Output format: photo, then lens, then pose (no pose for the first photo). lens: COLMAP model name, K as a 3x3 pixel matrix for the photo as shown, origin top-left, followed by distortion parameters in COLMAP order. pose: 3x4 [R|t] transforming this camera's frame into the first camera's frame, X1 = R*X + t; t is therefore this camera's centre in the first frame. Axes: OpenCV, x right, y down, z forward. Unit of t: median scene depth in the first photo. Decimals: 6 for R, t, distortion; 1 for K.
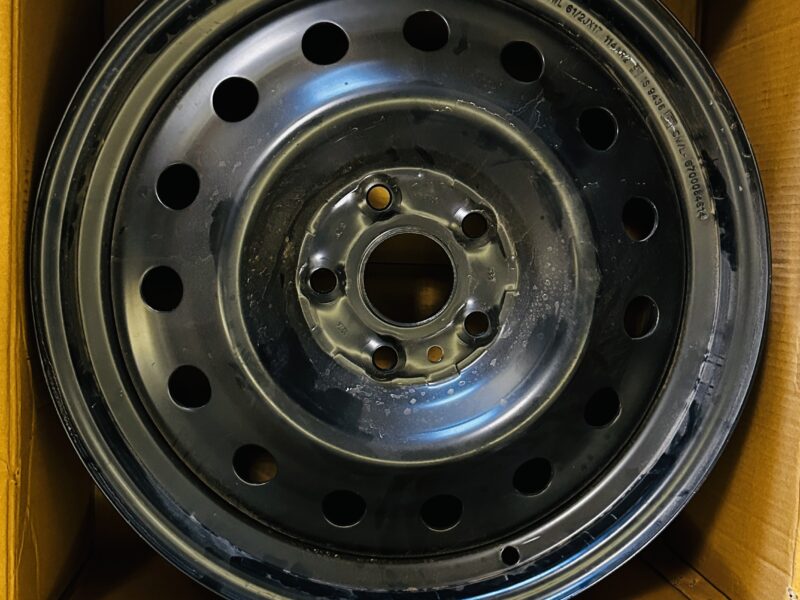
lens RADIAL K [[959.1, 0, 400.0], [0, 959.1, 300.0], [0, 0, 1]] dist [0.185685, -0.474973]
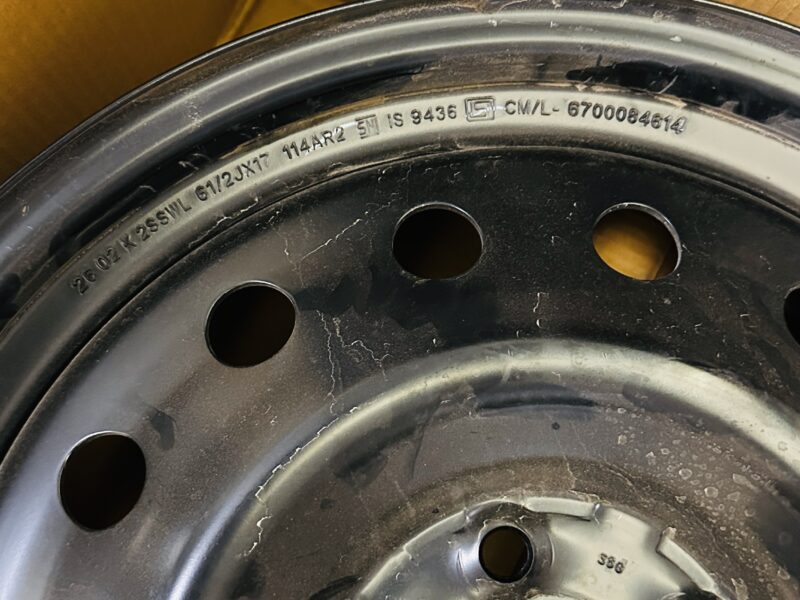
lens RADIAL K [[959.1, 0, 400.0], [0, 959.1, 300.0], [0, 0, 1]] dist [0.185685, -0.474973]
pose [[0.437829, -0.897232, 0.057270, 0.140063], [0.897010, 0.431647, -0.095150, -0.133296], [0.060651, 0.093032, 0.993814, 0.506616]]
